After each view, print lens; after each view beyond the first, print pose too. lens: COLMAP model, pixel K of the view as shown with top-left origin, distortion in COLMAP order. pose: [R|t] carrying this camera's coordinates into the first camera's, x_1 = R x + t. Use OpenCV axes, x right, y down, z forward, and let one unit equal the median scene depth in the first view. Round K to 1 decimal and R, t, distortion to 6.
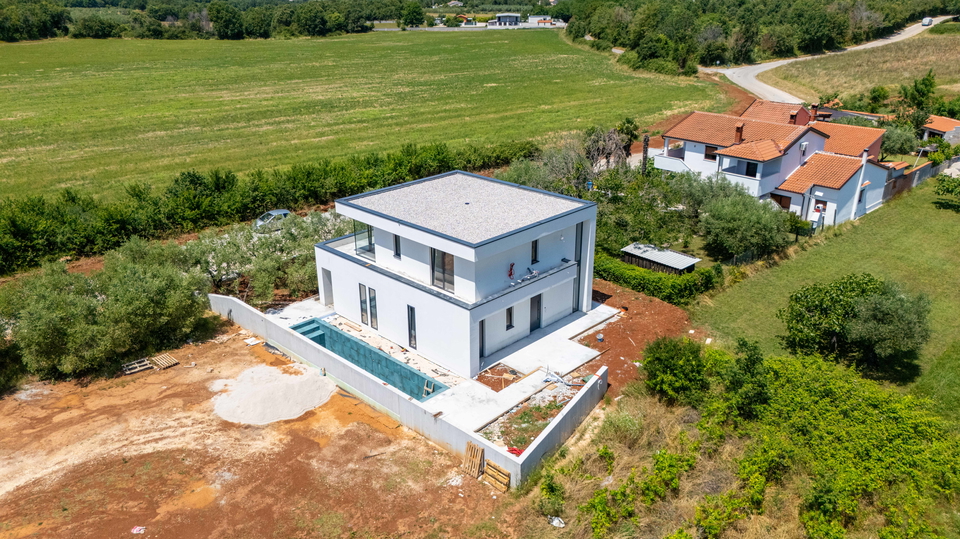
lens RADIAL K [[711.0, 0, 480.6], [0, 711.0, 266.3], [0, 0, 1]] dist [0.058872, -0.052202]
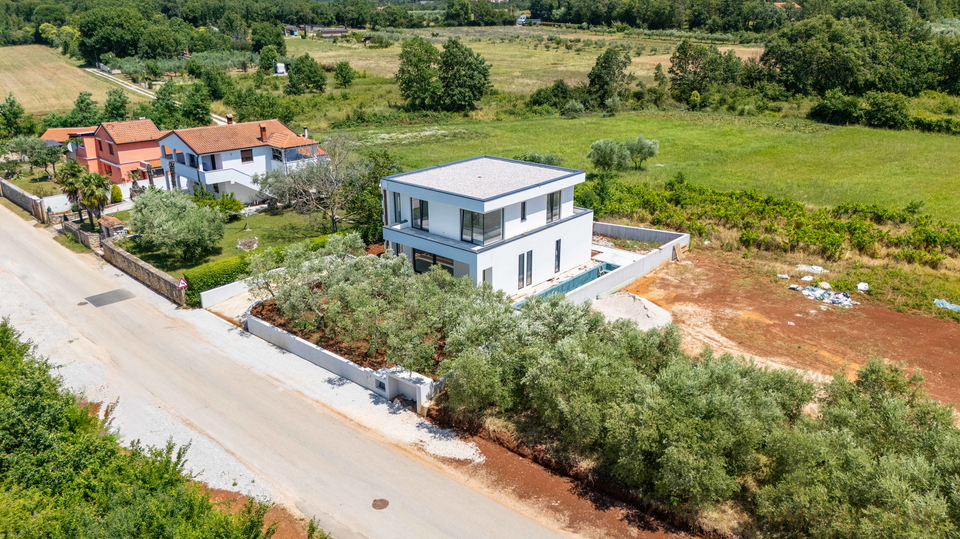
lens RADIAL K [[711.0, 0, 481.2], [0, 711.0, 266.7], [0, 0, 1]] dist [0.058872, -0.052202]
pose [[-0.053744, -0.332911, 0.941425, -1.207609], [0.373185, 0.867777, 0.328171, -0.347985], [-0.926199, 0.368963, 0.077600, 0.916940]]
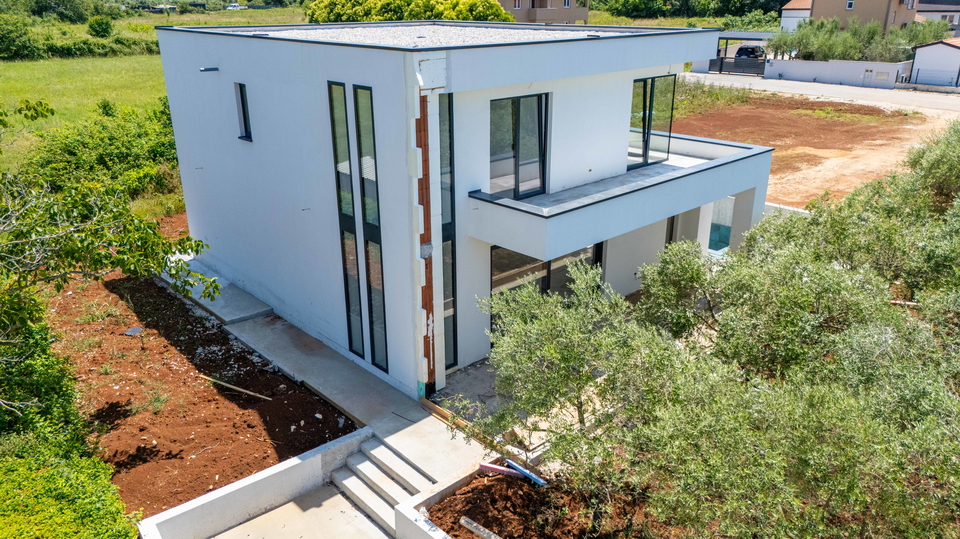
lens RADIAL K [[711.0, 0, 481.9], [0, 711.0, 270.5], [0, 0, 1]] dist [0.058872, -0.052202]
pose [[-0.998858, -0.007897, 0.047130, -0.077083], [0.026135, 0.735411, 0.677117, -0.274257], [-0.040008, 0.677575, -0.734364, 1.370828]]
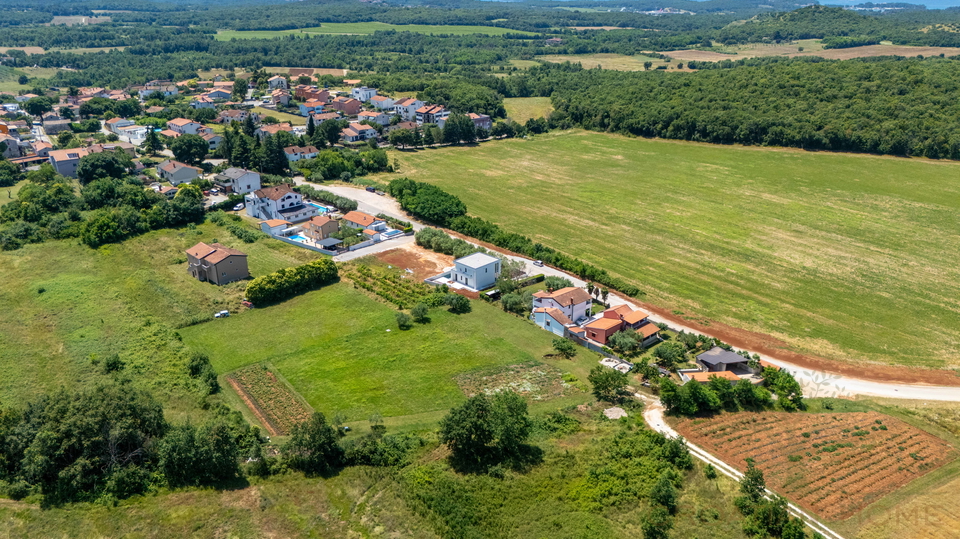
lens RADIAL K [[711.0, 0, 487.3], [0, 711.0, 262.1], [0, 0, 1]] dist [0.058872, -0.052202]
pose [[0.003862, 0.371134, -0.928571, 4.755177], [-0.371912, 0.862502, 0.343180, -1.861947], [0.928260, 0.344021, 0.141360, 0.295534]]
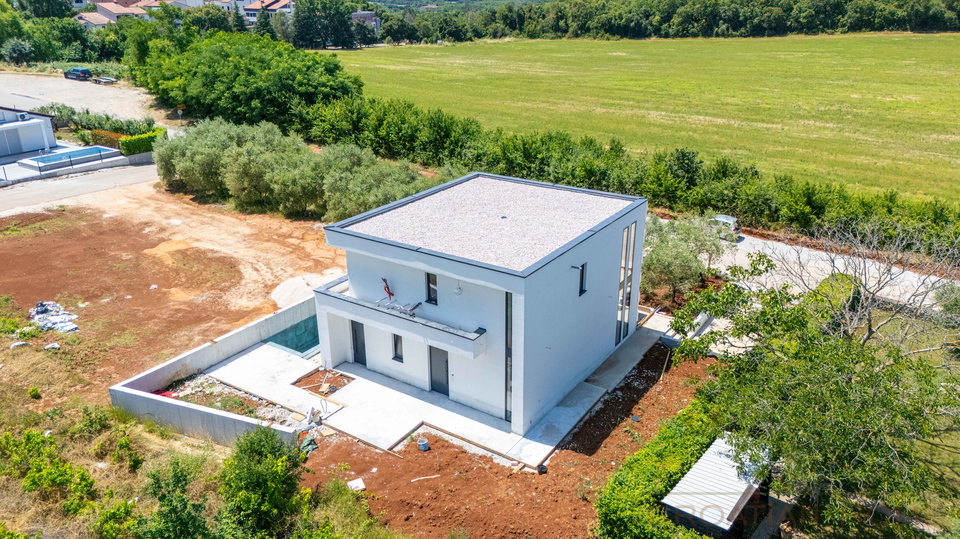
lens RADIAL K [[711.0, 0, 483.3], [0, 711.0, 260.5], [0, 0, 1]] dist [0.058872, -0.052202]
pose [[0.180777, 0.363422, -0.913917, 0.675865], [-0.357949, 0.889812, 0.283033, -0.247603], [0.916074, 0.275970, 0.290944, 0.732975]]
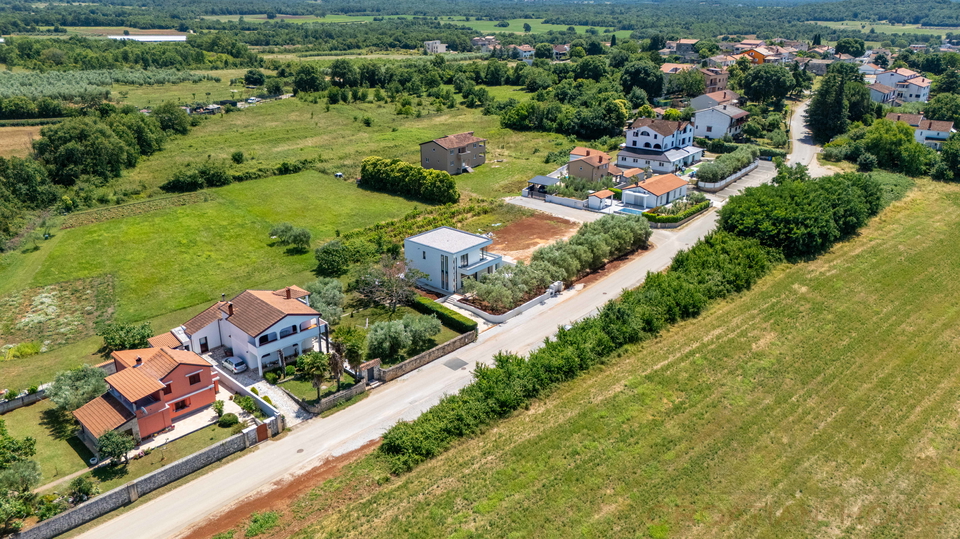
lens RADIAL K [[711.0, 0, 487.5], [0, 711.0, 274.5], [0, 0, 1]] dist [0.058872, -0.052202]
pose [[-0.997572, 0.027699, -0.063905, 0.007954], [-0.023428, 0.730608, 0.682395, -1.900242], [0.065591, 0.682235, -0.728185, 3.094958]]
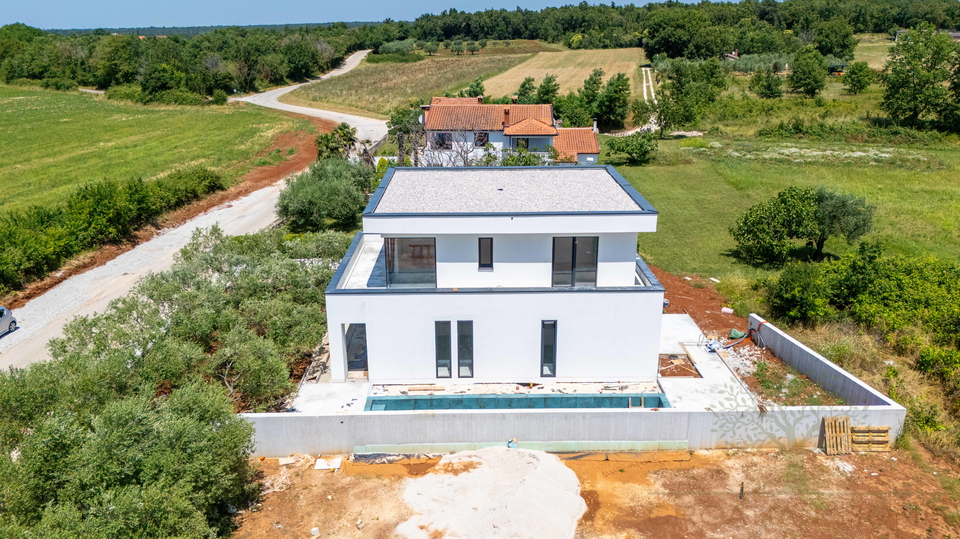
lens RADIAL K [[711.0, 0, 481.5], [0, 711.0, 263.1], [0, 0, 1]] dist [0.058872, -0.052202]
pose [[0.707227, -0.220467, 0.671733, -0.559469], [0.263208, 0.963940, 0.039255, -0.044306], [-0.656165, 0.149043, 0.739753, 0.420985]]
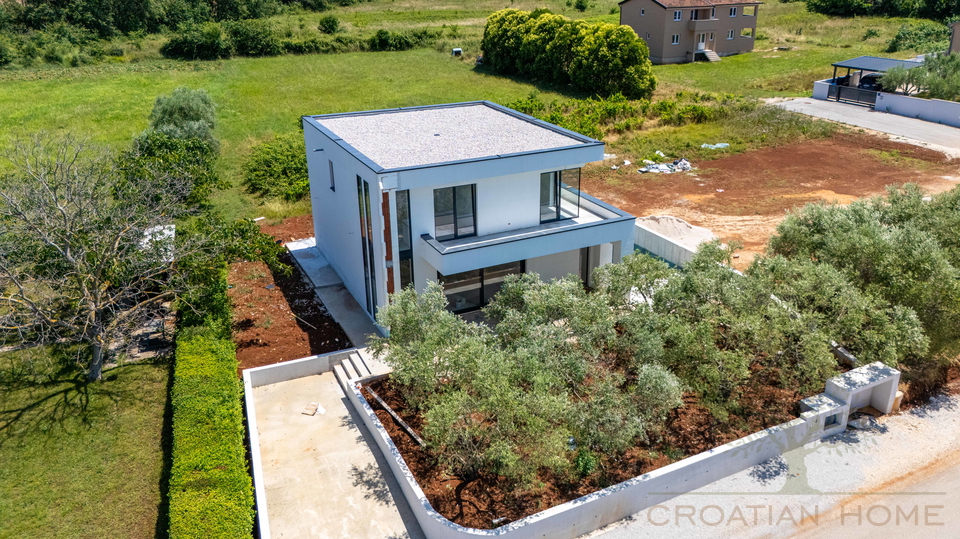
lens RADIAL K [[752.0, 0, 506.0], [0, 752.0, 248.1], [0, 0, 1]] dist [0.046421, -0.031284]
pose [[-0.949231, -0.105102, 0.296502, -0.332202], [0.124525, 0.740008, 0.660970, -0.507042], [-0.288883, 0.664336, -0.689351, 1.555692]]
